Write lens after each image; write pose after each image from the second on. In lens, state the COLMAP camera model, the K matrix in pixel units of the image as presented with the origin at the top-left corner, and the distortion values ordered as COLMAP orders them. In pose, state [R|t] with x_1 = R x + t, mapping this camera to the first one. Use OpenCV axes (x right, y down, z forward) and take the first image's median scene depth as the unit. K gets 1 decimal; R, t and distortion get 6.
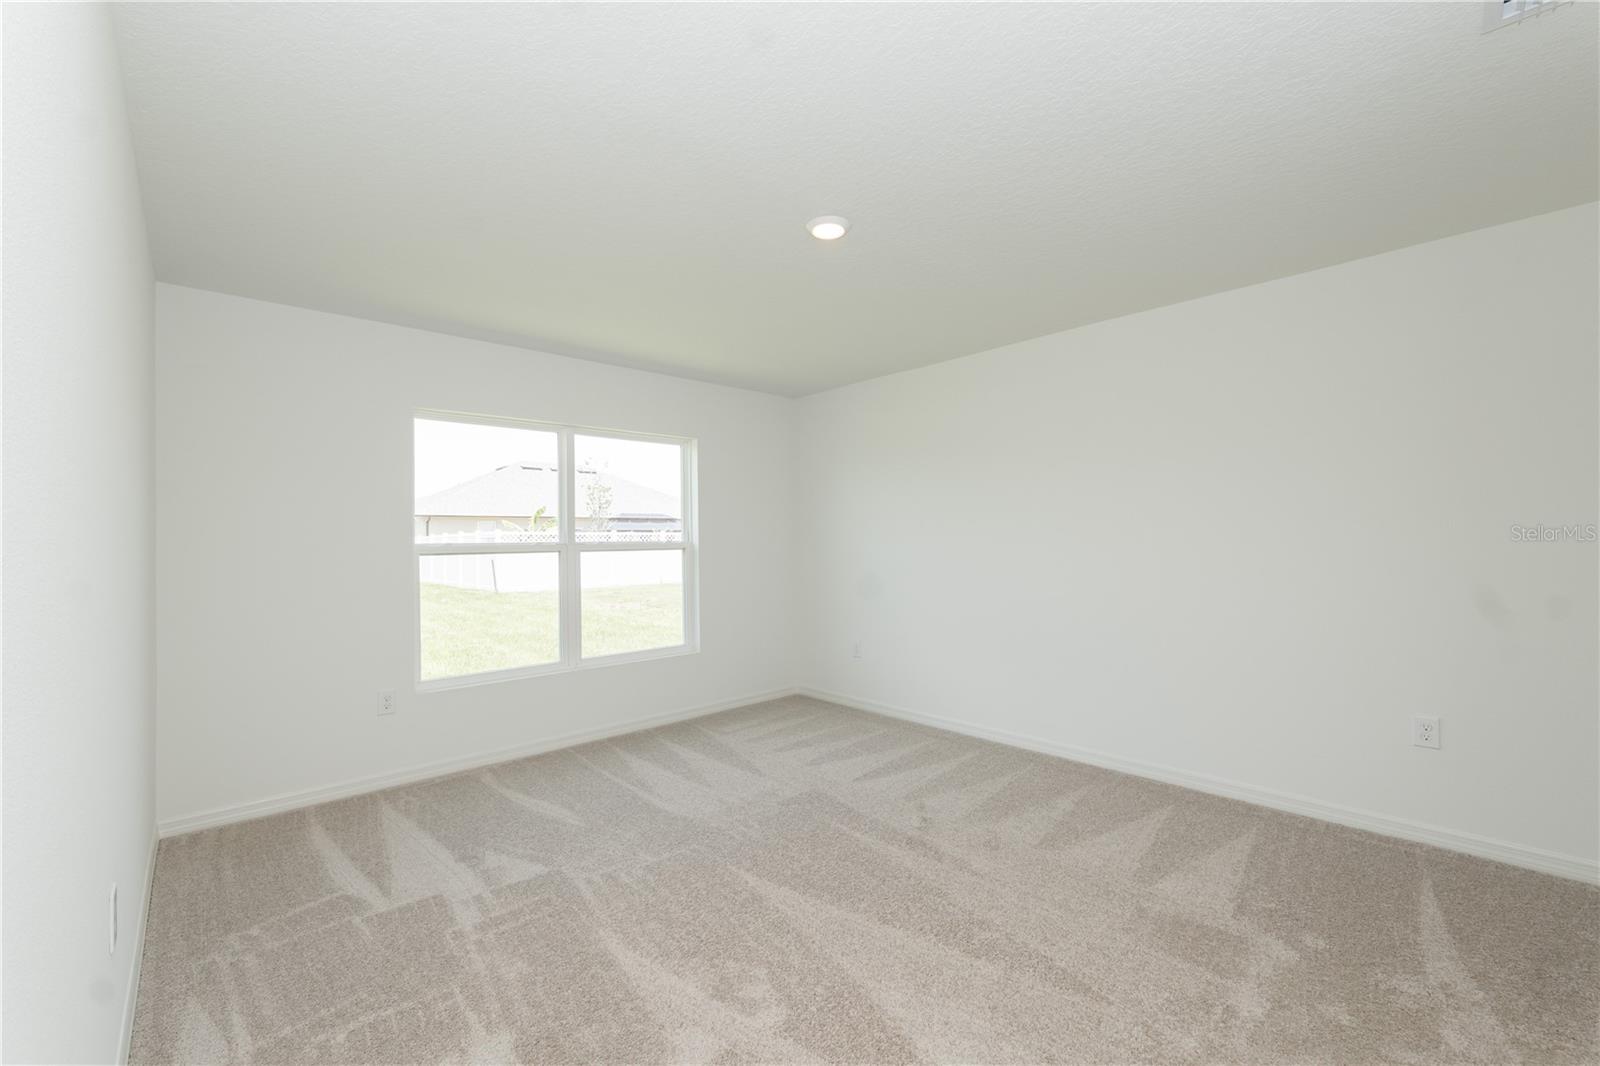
lens RADIAL K [[655.1, 0, 795.4], [0, 655.1, 535.5], [0, 0, 1]] dist [-0.011188, 0.001384]
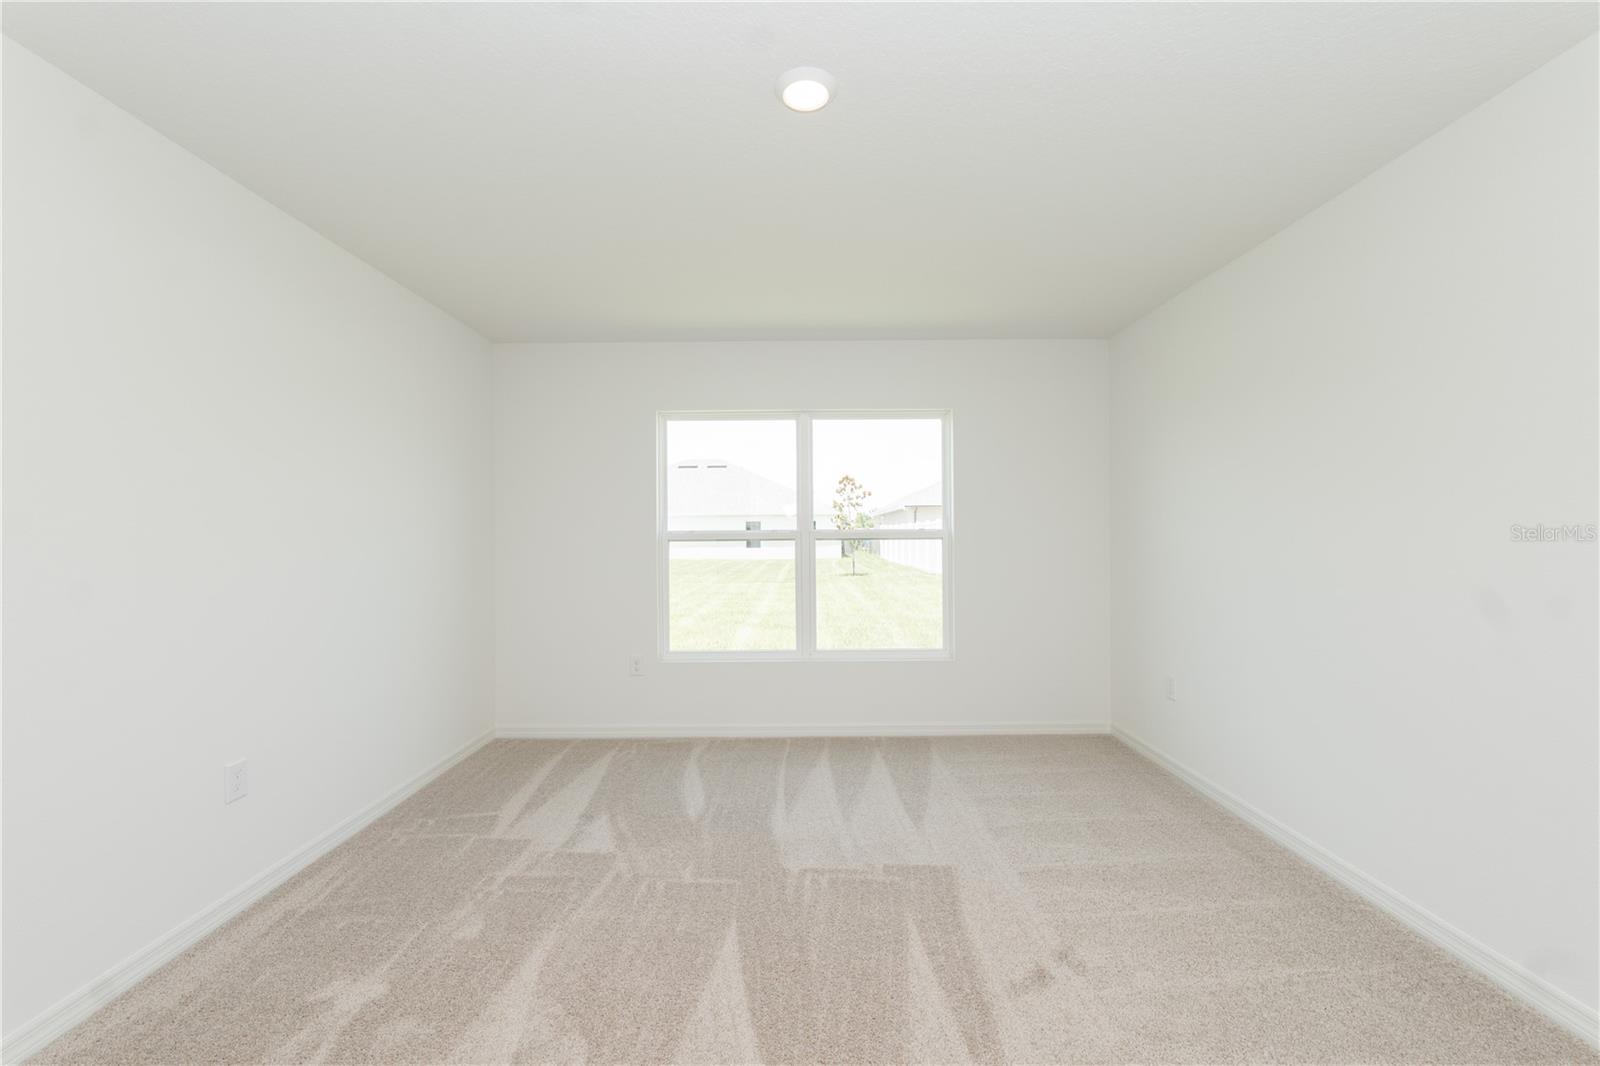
lens RADIAL K [[655.1, 0, 799.5], [0, 655.1, 529.9], [0, 0, 1]] dist [-0.011188, 0.001384]
pose [[0.737386, 0.006754, -0.675438, 0.368377], [0.000245, 0.999947, 0.010266, 0.000214], [0.675472, -0.007736, 0.737345, 0.316780]]
